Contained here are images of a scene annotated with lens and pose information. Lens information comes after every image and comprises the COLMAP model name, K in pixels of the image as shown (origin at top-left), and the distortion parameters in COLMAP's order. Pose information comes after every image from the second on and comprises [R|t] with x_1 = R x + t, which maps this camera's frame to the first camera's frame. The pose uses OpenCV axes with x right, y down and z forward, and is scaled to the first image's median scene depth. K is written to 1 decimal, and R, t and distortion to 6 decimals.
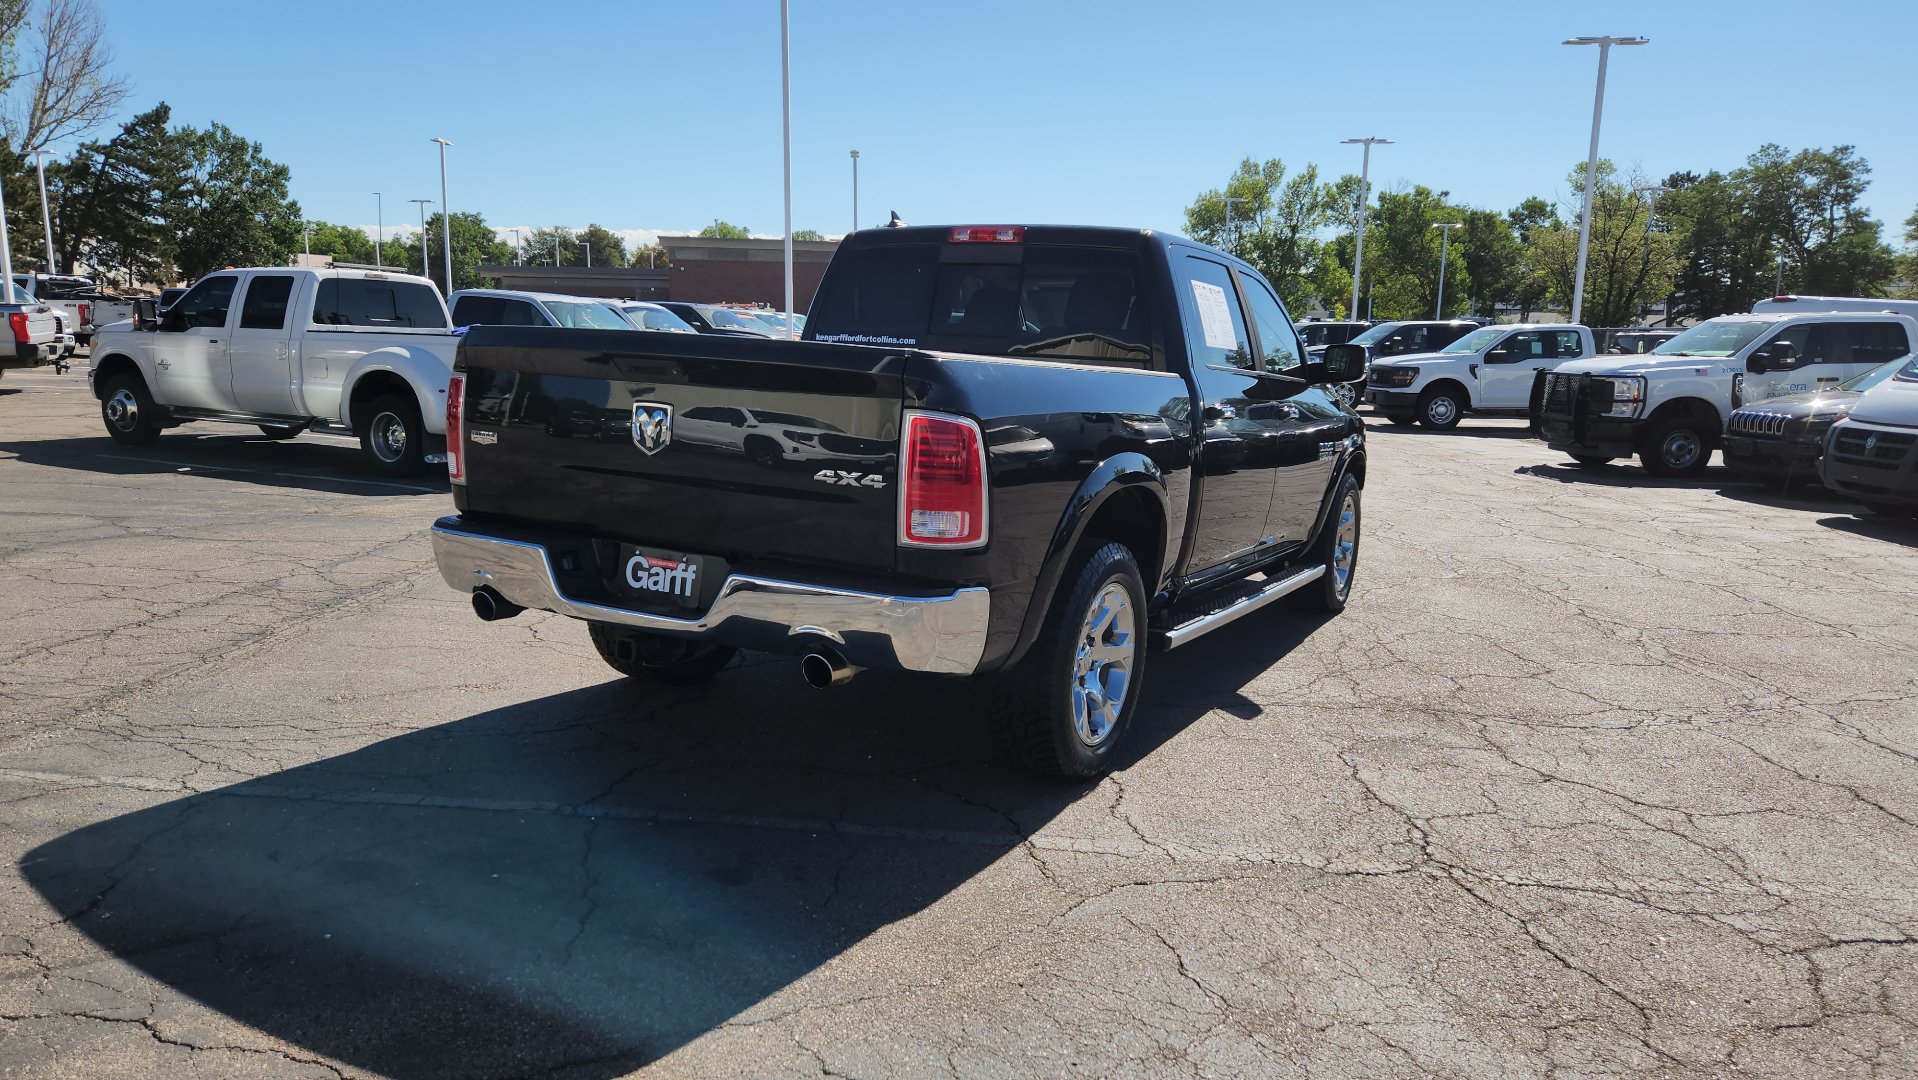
lens RADIAL K [[1278.0, 0, 947.7], [0, 1278.0, 533.3], [0, 0, 1]] dist [0.068348, -0.060165]
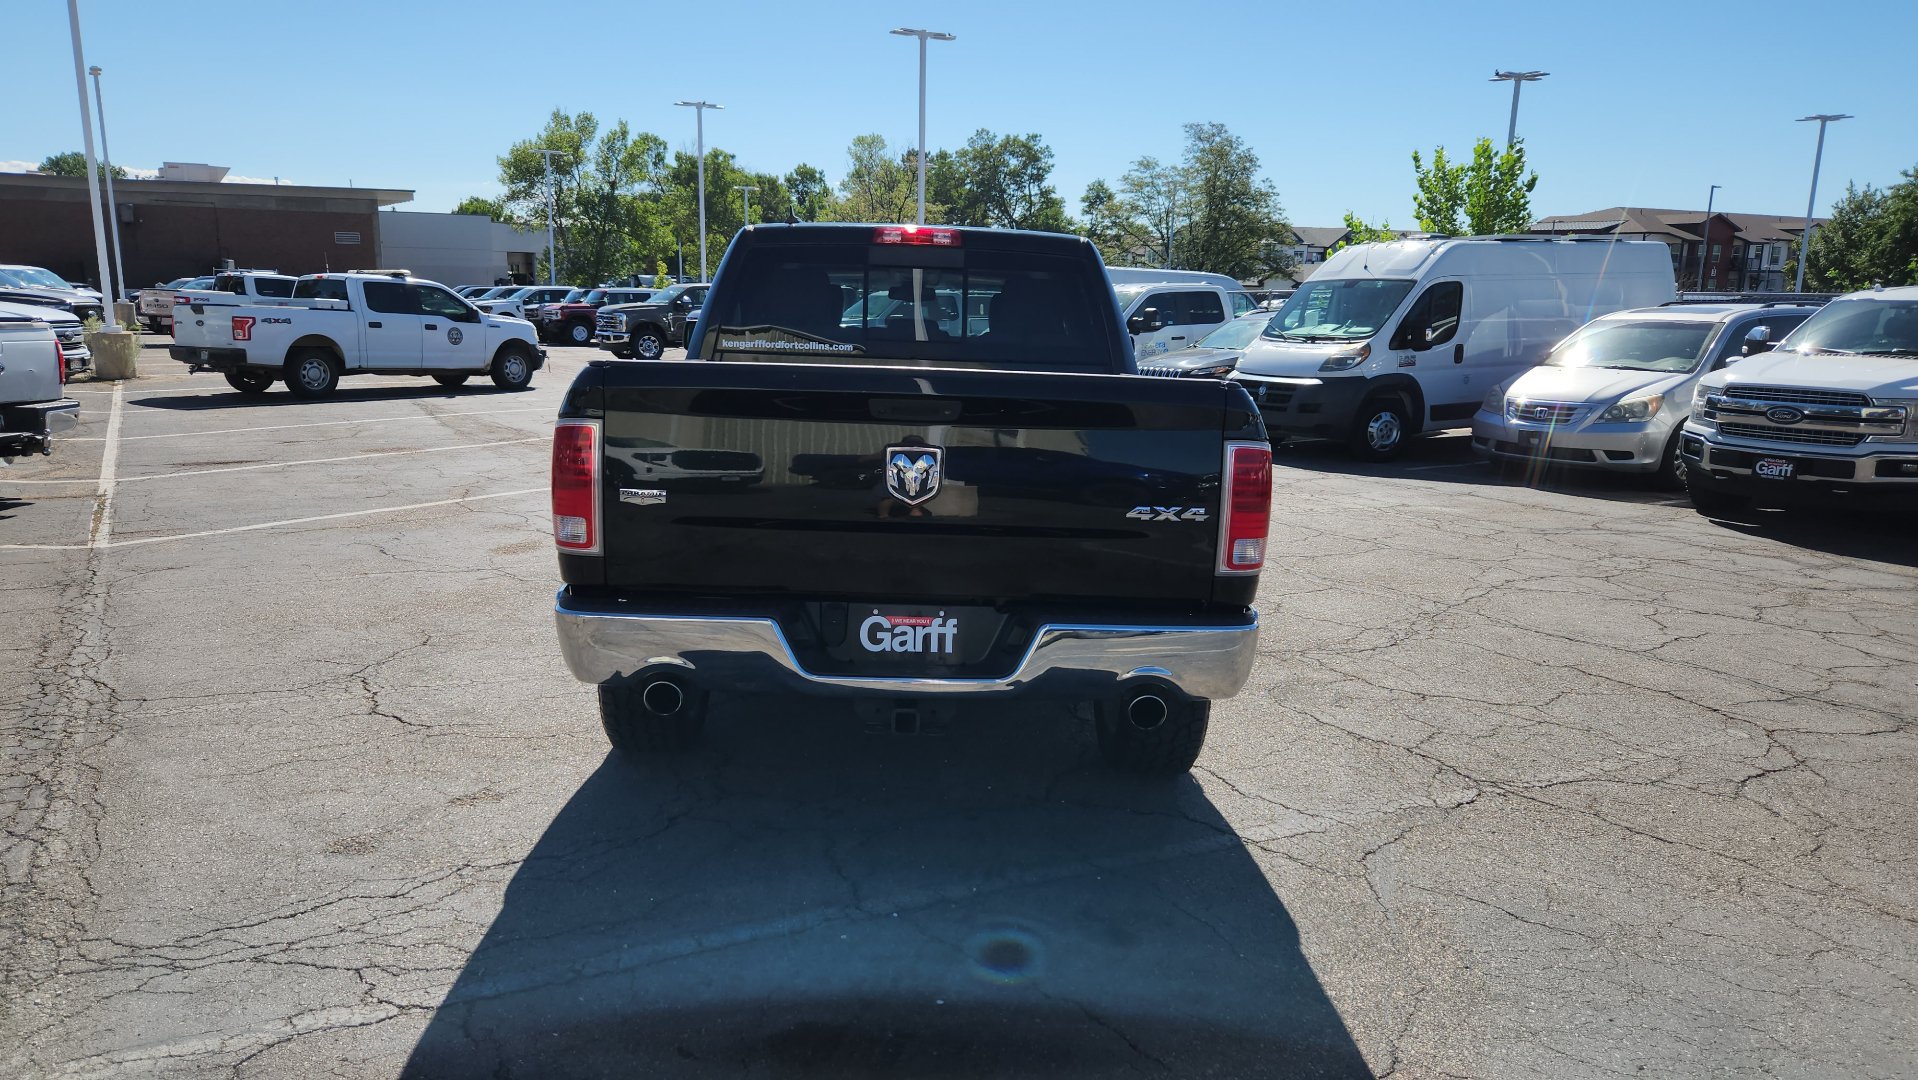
lens RADIAL K [[1267.3, 0, 932.2], [0, 1267.3, 535.7], [0, 0, 1]] dist [0.076876, -0.061429]
pose [[0.866289, -0.099062, 0.489622, -0.147581], [0.080407, 0.995011, 0.059050, -0.020289], [-0.493029, -0.011785, 0.869933, 0.048662]]
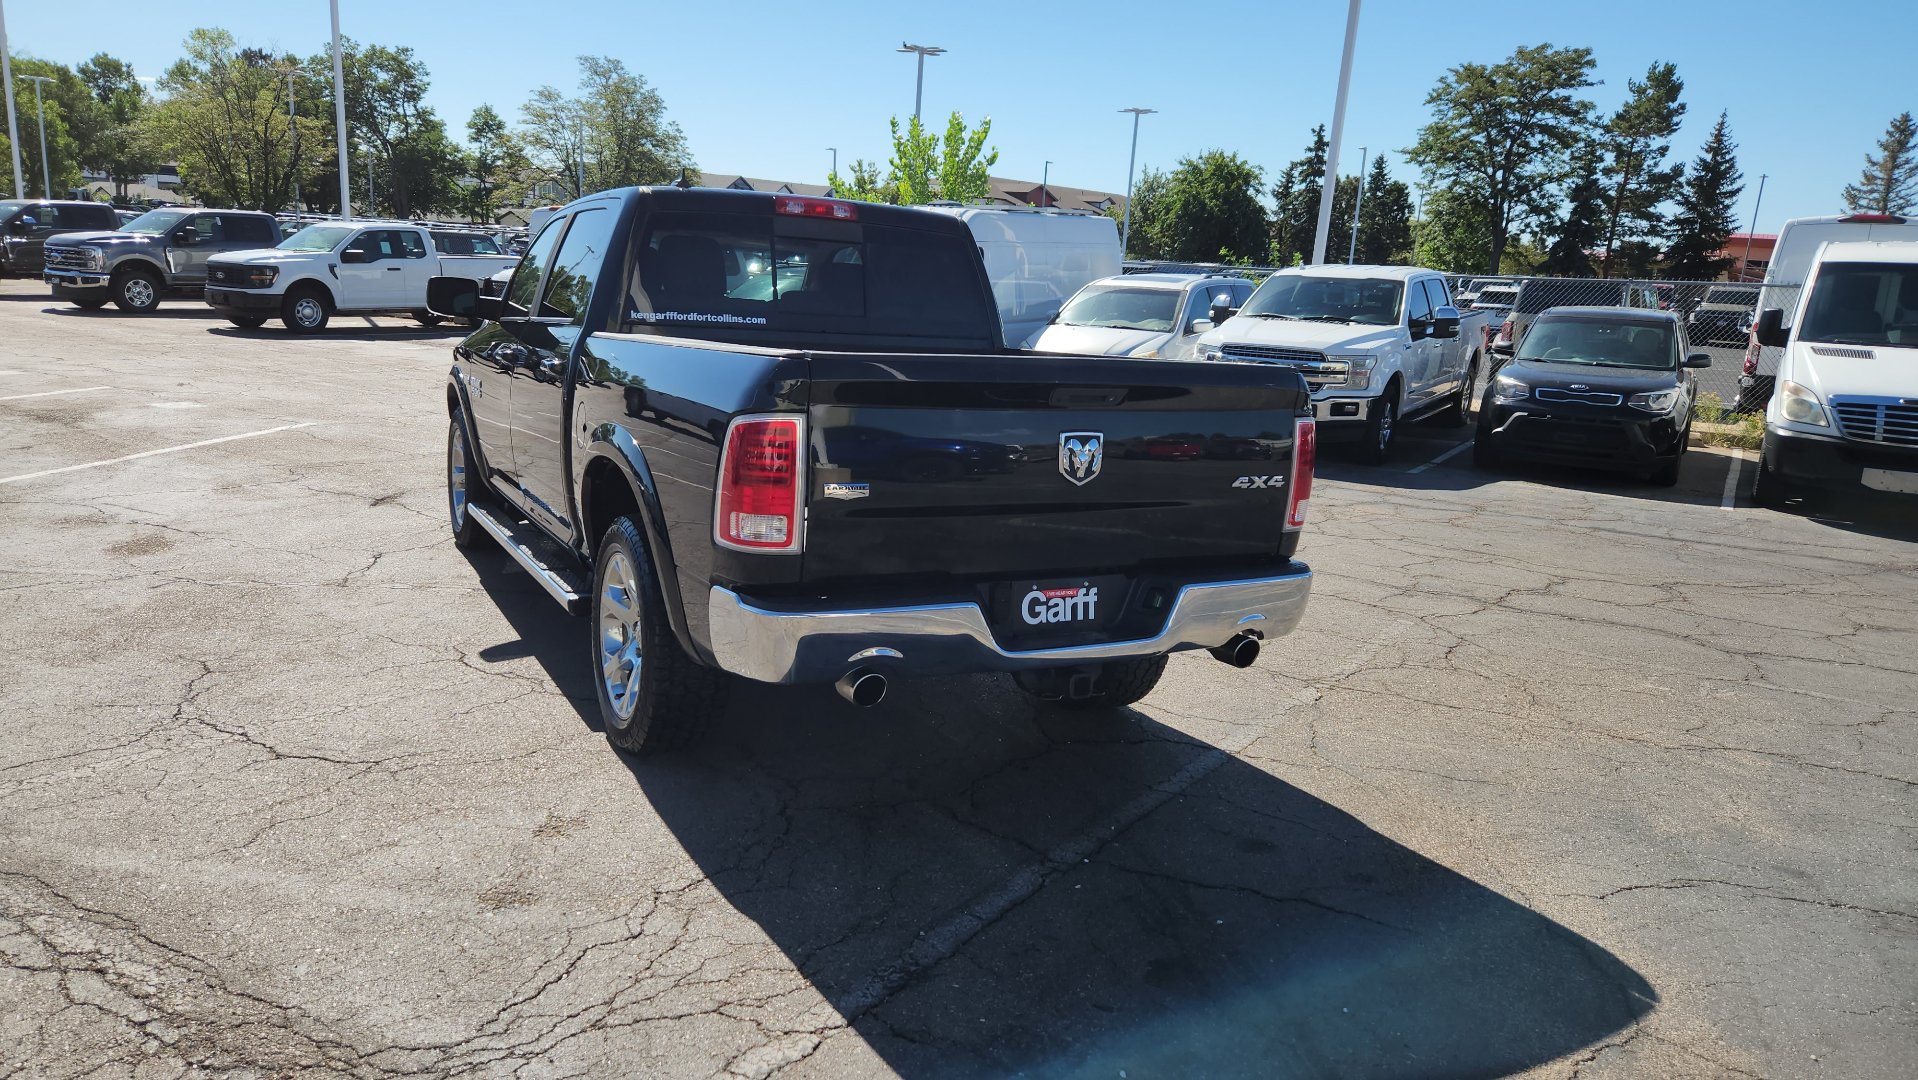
lens RADIAL K [[1267.3, 0, 932.2], [0, 1267.3, 535.7], [0, 0, 1]] dist [0.076876, -0.061429]
pose [[0.554805, -0.170798, 0.814260, -0.242400], [0.093168, 0.985300, 0.143193, -0.038319], [-0.826748, -0.003581, 0.562562, 0.123605]]
